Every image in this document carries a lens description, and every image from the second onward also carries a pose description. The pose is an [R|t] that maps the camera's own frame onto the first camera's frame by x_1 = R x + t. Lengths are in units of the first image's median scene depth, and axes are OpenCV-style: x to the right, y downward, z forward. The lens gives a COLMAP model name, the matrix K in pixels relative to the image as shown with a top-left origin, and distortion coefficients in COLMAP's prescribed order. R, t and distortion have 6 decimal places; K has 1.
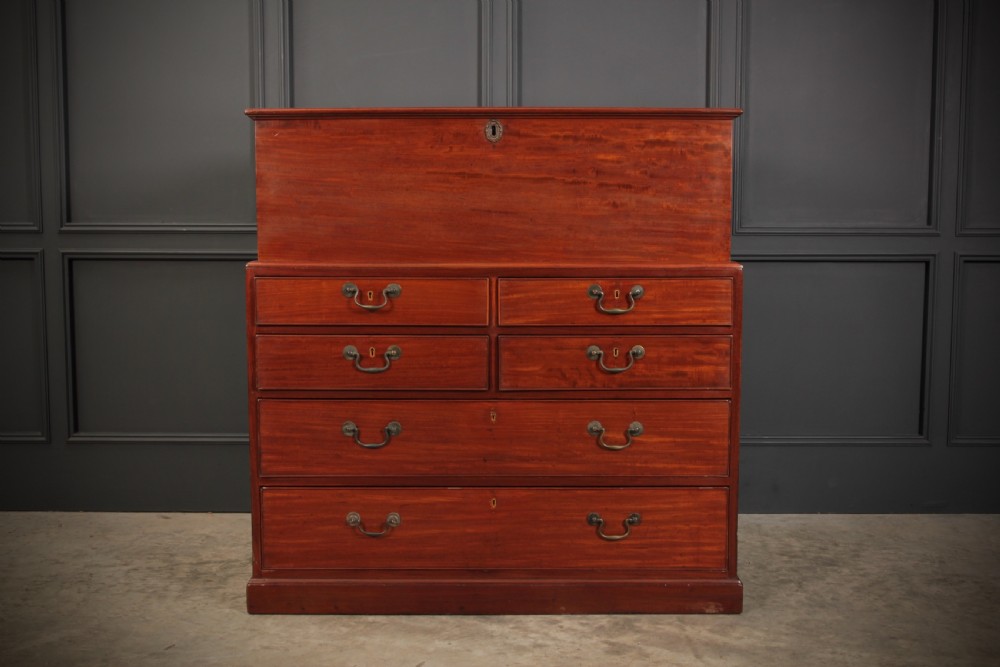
lens RADIAL K [[1176.0, 0, 504.0], [0, 1176.0, 333.3], [0, 0, 1]] dist [-0.027814, 0.027292]
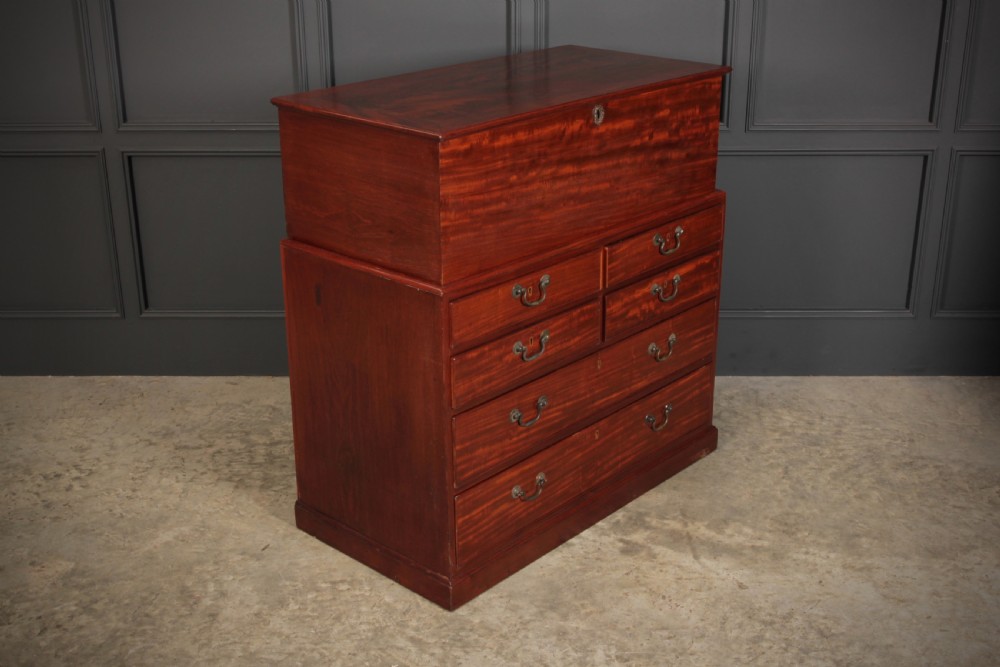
lens RADIAL K [[1214.3, 0, 500.0], [0, 1214.3, 332.6], [0, 0, 1]] dist [-0.026172, -0.001851]
pose [[0.999945, -0.003610, -0.009804, -0.022940], [0.006095, 0.963743, 0.266761, -0.247291], [0.008486, -0.266806, 0.963713, -0.139730]]
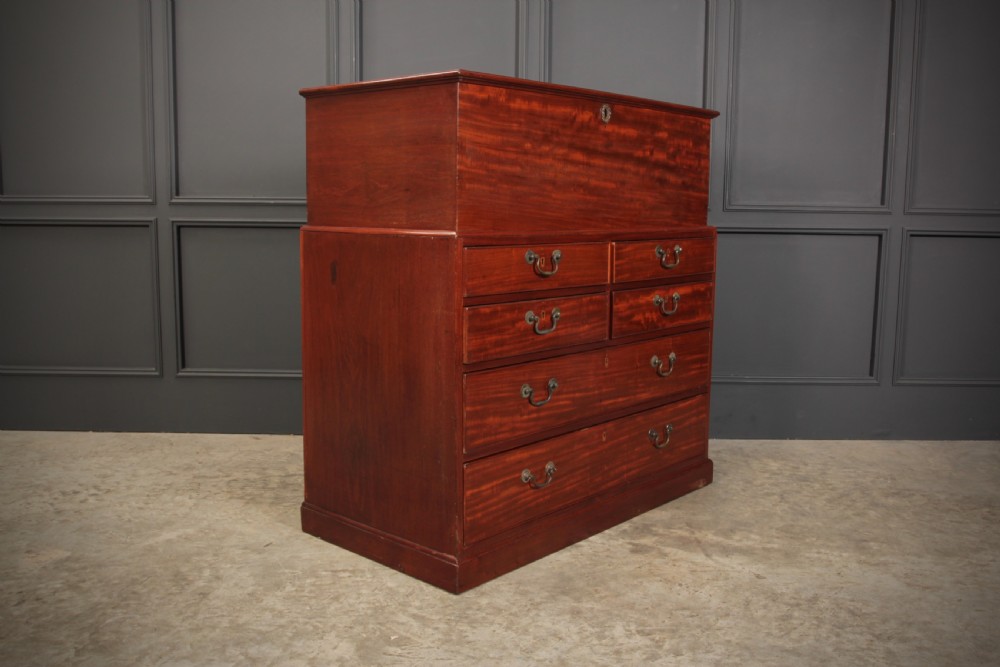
lens RADIAL K [[916.9, 0, 505.7], [0, 916.9, 334.9], [0, 0, 1]] dist [-0.066792, 0.032286]
pose [[0.999953, 0.008677, 0.004242, -0.040851], [-0.008833, 0.999225, 0.038349, 0.012469], [-0.003906, -0.038385, 0.999255, 0.062806]]
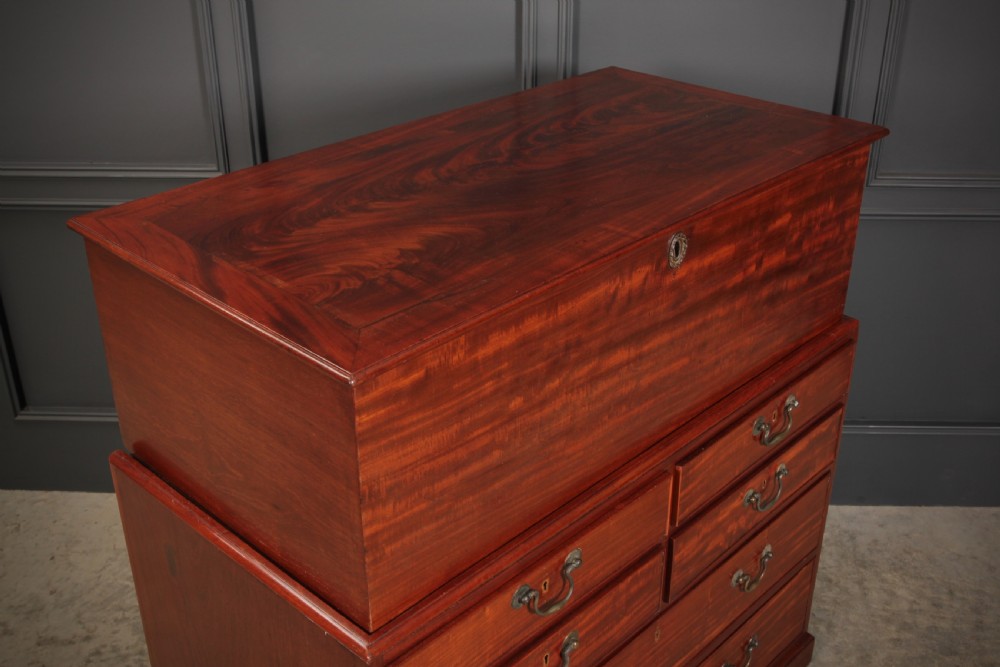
lens RADIAL K [[1072.9, 0, 501.0], [0, 1072.9, 332.7], [0, 0, 1]] dist [-0.047073, 0.020486]
pose [[0.999684, 0.009177, -0.023420, -0.017627], [-0.000107, 0.932613, 0.360877, -0.290825], [0.025154, -0.360760, 0.932319, 0.414718]]
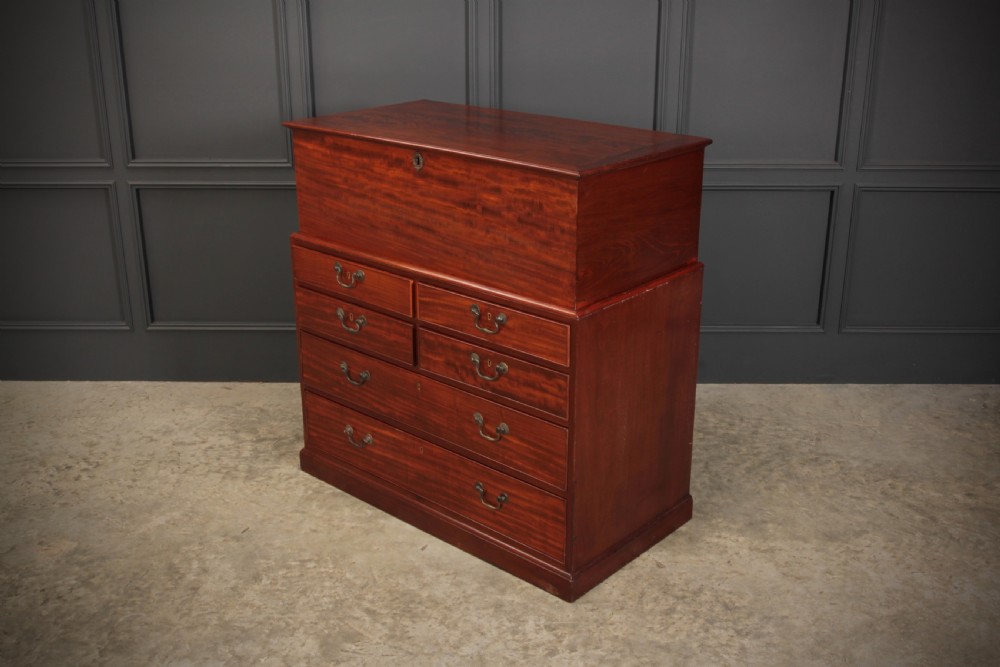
lens RADIAL K [[1072.9, 0, 501.0], [0, 1072.9, 332.7], [0, 0, 1]] dist [-0.047073, 0.020486]
pose [[0.999982, -0.000089, -0.005943, 0.024060], [0.001581, 0.967834, 0.251586, -0.243224], [0.005730, -0.251591, 0.967817, -0.150865]]
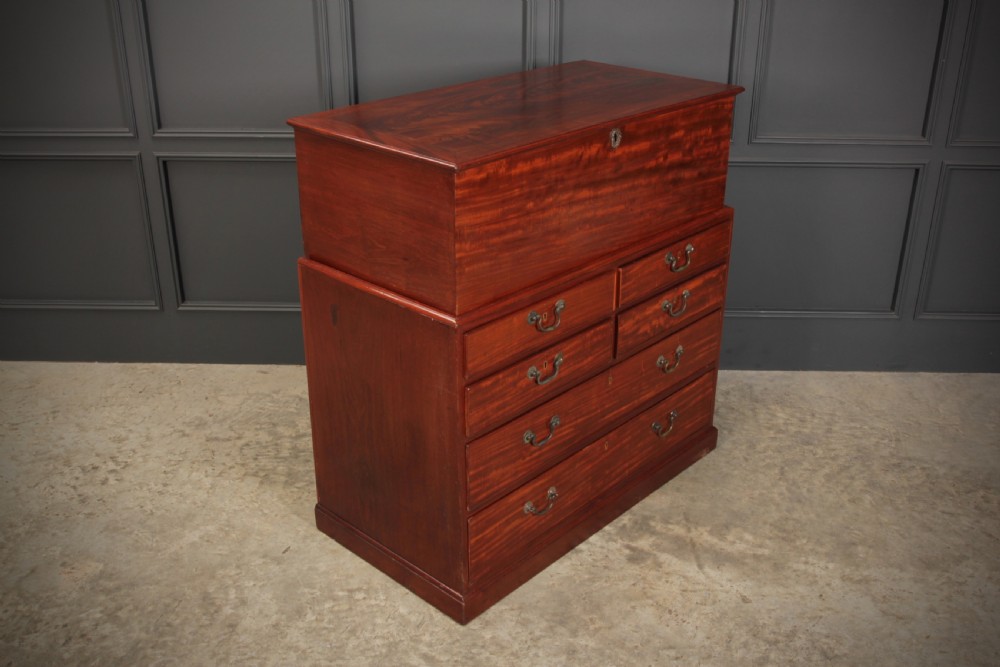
lens RADIAL K [[995.9, 0, 504.9], [0, 995.9, 334.5], [0, 0, 1]] dist [-0.057247, 0.028983]
pose [[0.999882, 0.008101, -0.013029, -0.029834], [-0.003455, 0.946289, 0.323302, -0.263881], [0.014948, -0.323219, 0.946206, 0.048217]]
